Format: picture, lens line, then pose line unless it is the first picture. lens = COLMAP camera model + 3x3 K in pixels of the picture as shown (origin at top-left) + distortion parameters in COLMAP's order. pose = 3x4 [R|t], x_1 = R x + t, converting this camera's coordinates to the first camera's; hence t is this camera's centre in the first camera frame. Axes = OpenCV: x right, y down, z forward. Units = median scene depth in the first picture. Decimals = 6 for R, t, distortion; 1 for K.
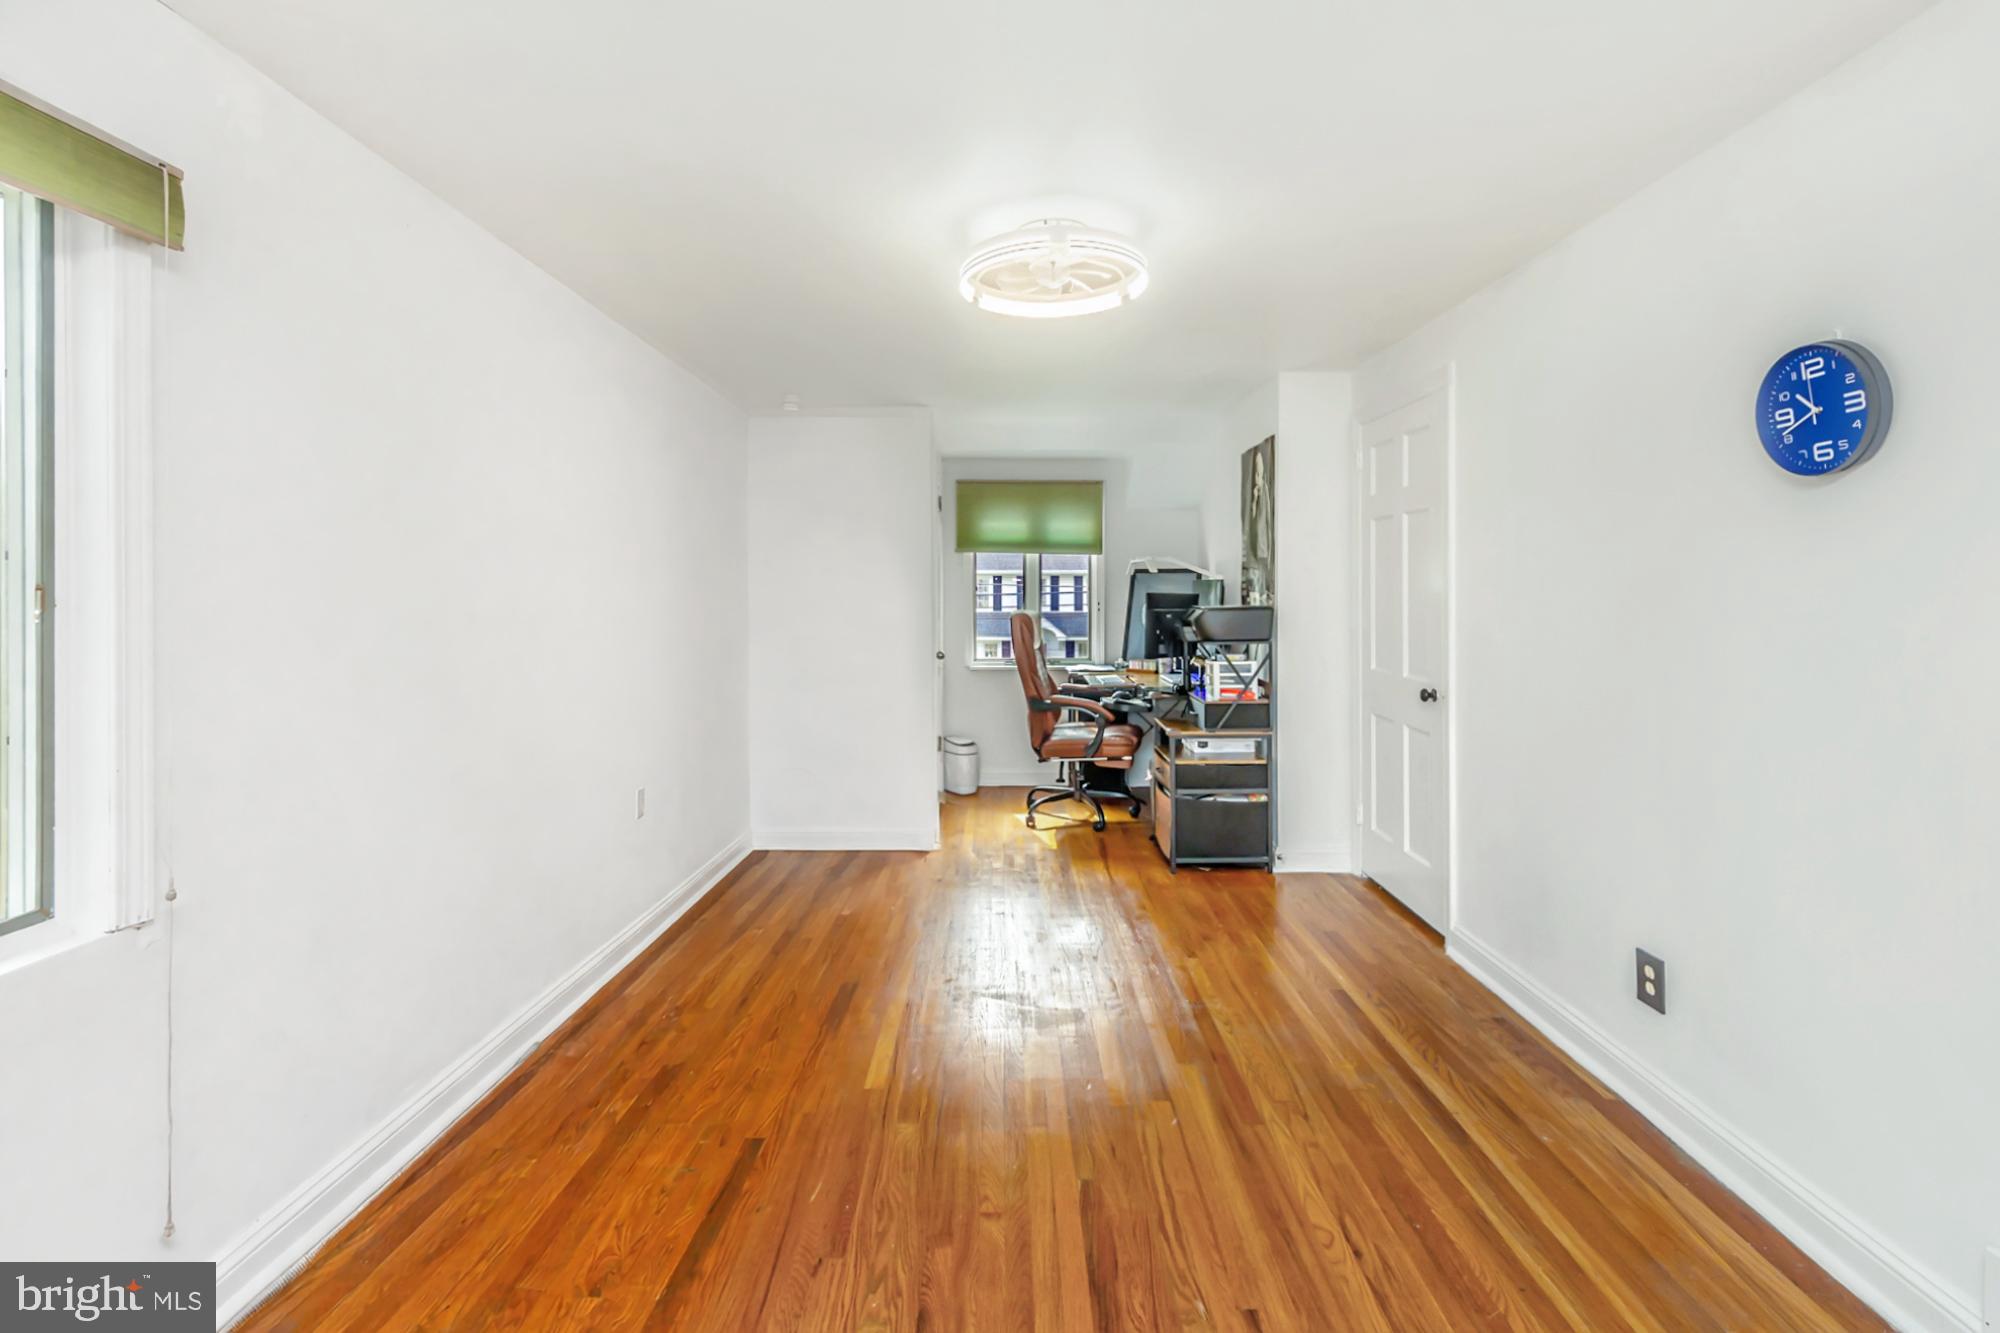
lens RADIAL K [[883.4, 0, 1001.1], [0, 883.4, 636.0], [0, 0, 1]] dist [0.001153, 0.000286]
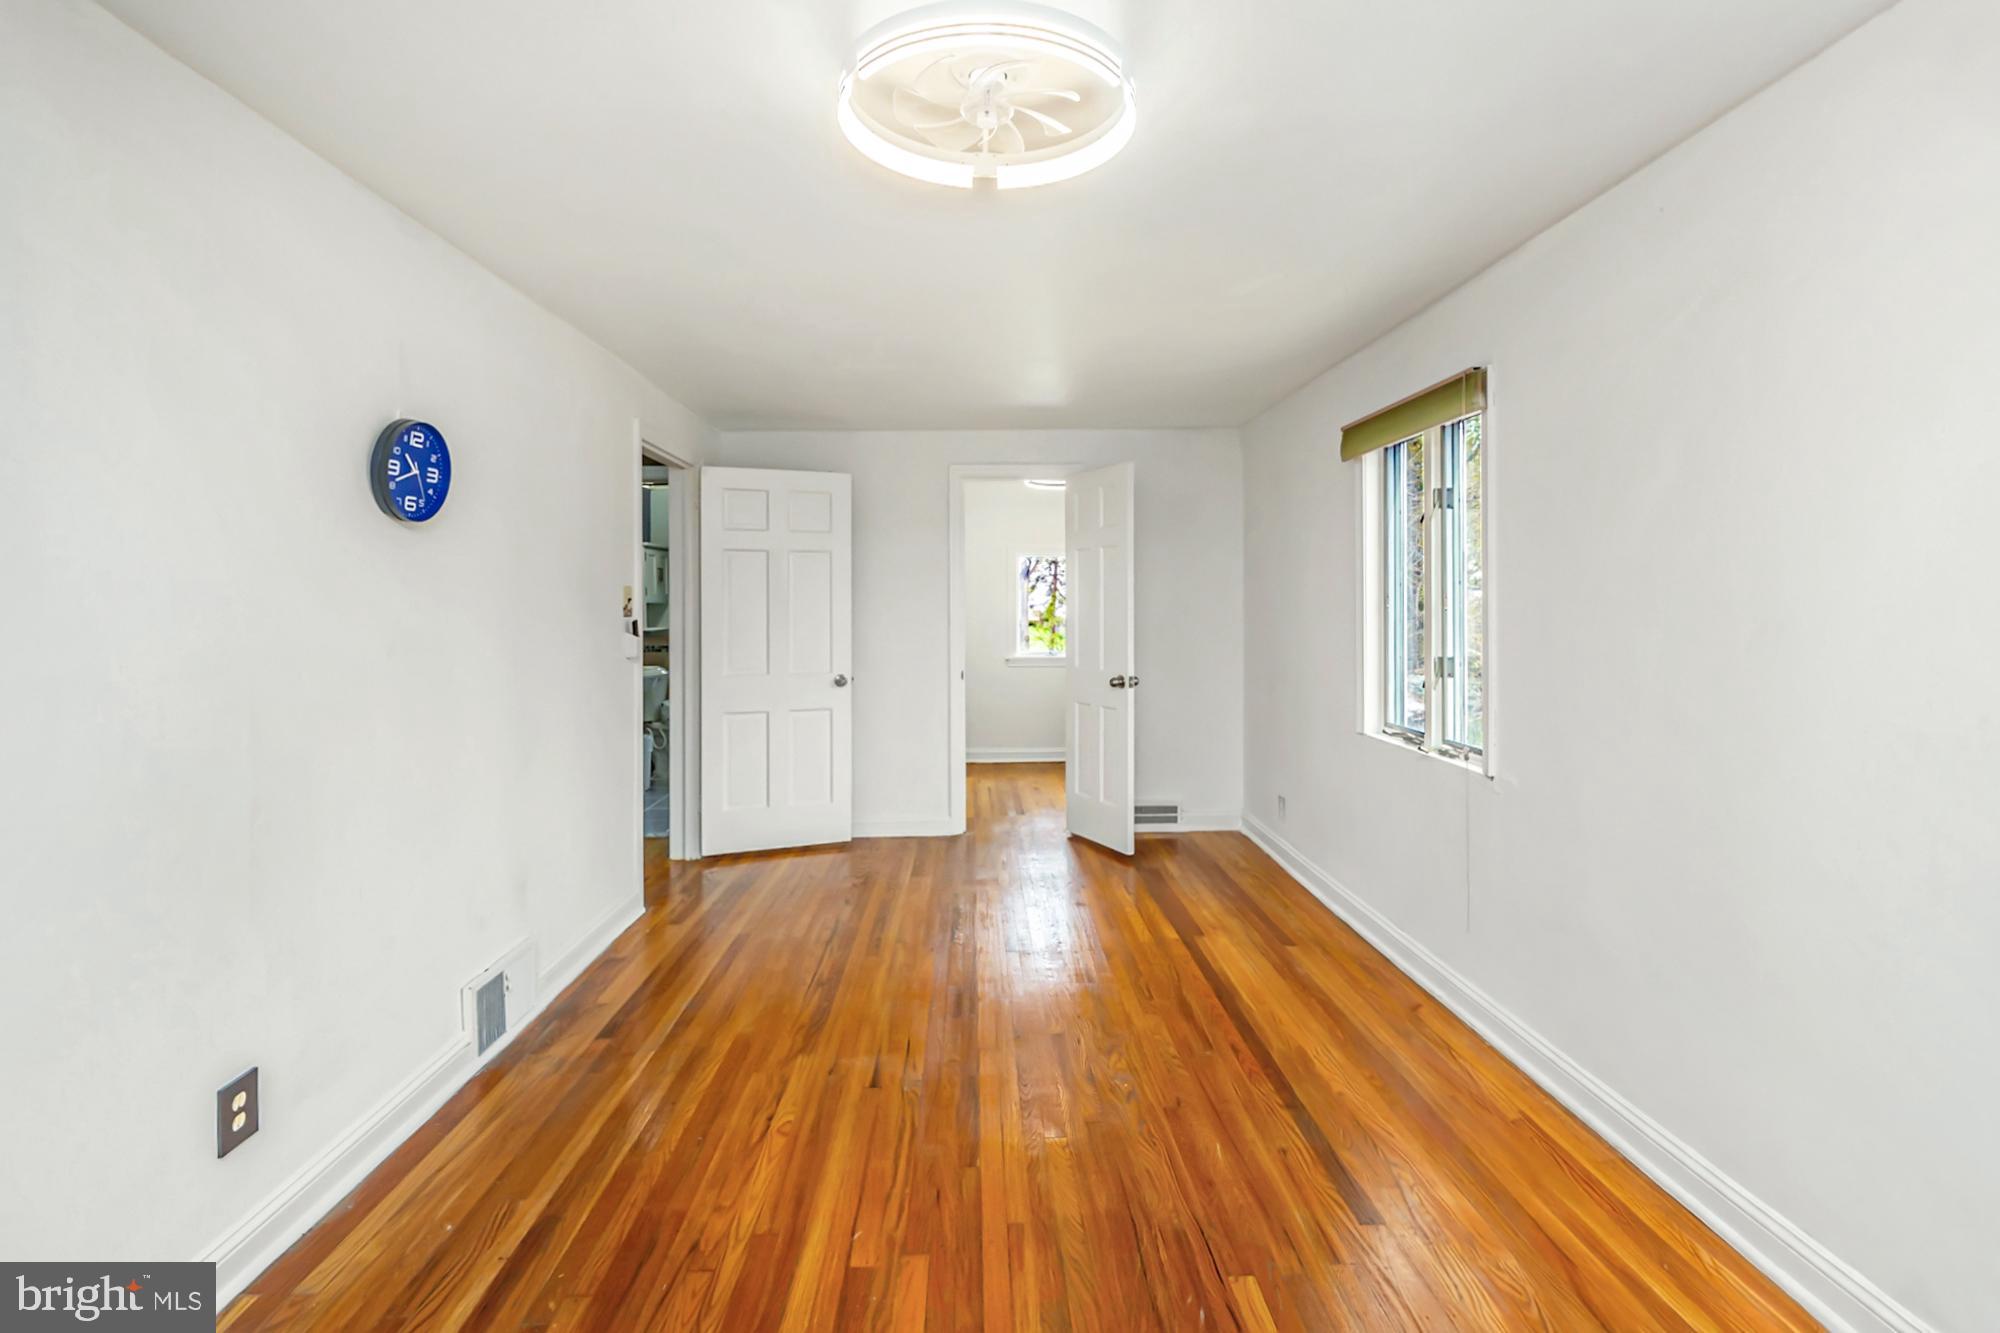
lens RADIAL K [[883.4, 0, 1001.1], [0, 883.4, 636.0], [0, 0, 1]] dist [0.001153, 0.000286]
pose [[-0.999380, 0.010008, -0.033747, 0.097646], [0.006542, 0.994834, 0.101304, -0.129522], [0.034587, 0.101021, -0.994283, 2.158074]]
